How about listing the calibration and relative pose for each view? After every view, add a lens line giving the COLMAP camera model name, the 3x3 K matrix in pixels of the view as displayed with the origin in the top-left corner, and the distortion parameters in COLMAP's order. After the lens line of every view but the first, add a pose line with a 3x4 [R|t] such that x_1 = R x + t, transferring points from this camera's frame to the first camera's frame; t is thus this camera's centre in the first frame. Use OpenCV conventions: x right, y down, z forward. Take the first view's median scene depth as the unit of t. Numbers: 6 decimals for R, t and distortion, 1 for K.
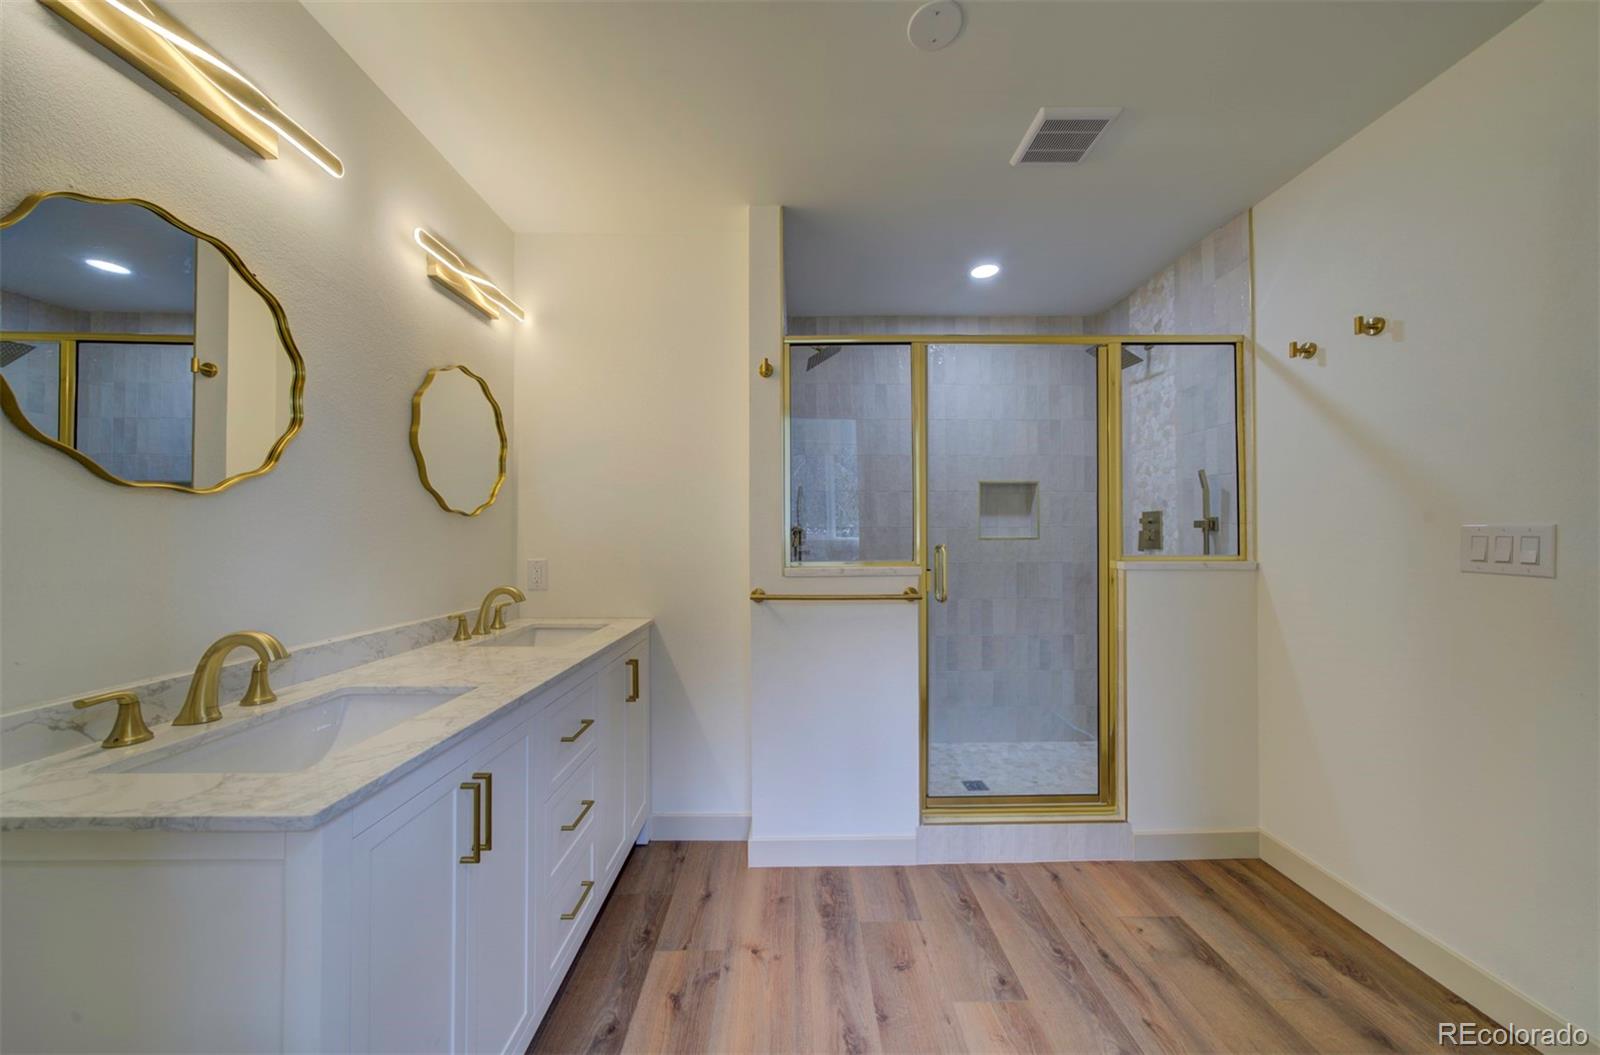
lens RADIAL K [[510.3, 0, 800.0], [0, 510.3, 527.5], [0, 0, 1]] dist [-0.008255, 0.000139]
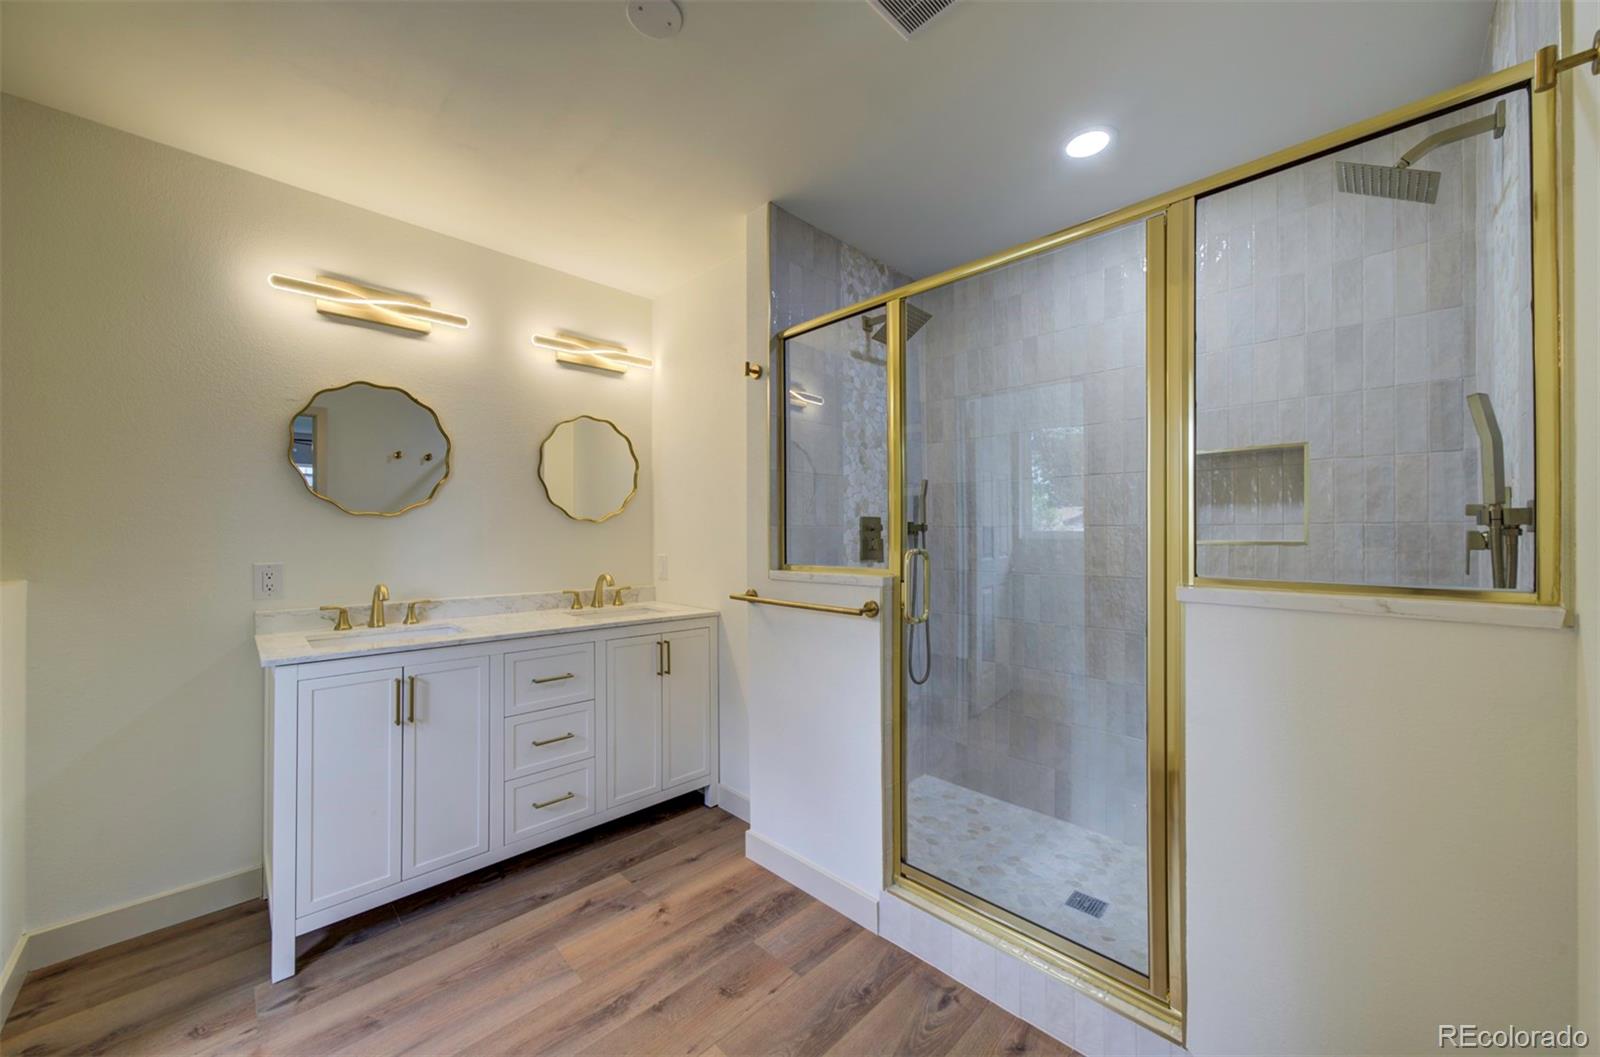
lens RADIAL K [[557.0, 0, 800.0], [0, 557.0, 528.5], [0, 0, 1]] dist [-0.008496, 0.000146]
pose [[0.720353, -0.004114, -0.693595, 0.868861], [0.010494, 0.999933, 0.004969, -0.006981], [0.693528, -0.010858, 0.720348, 0.301831]]
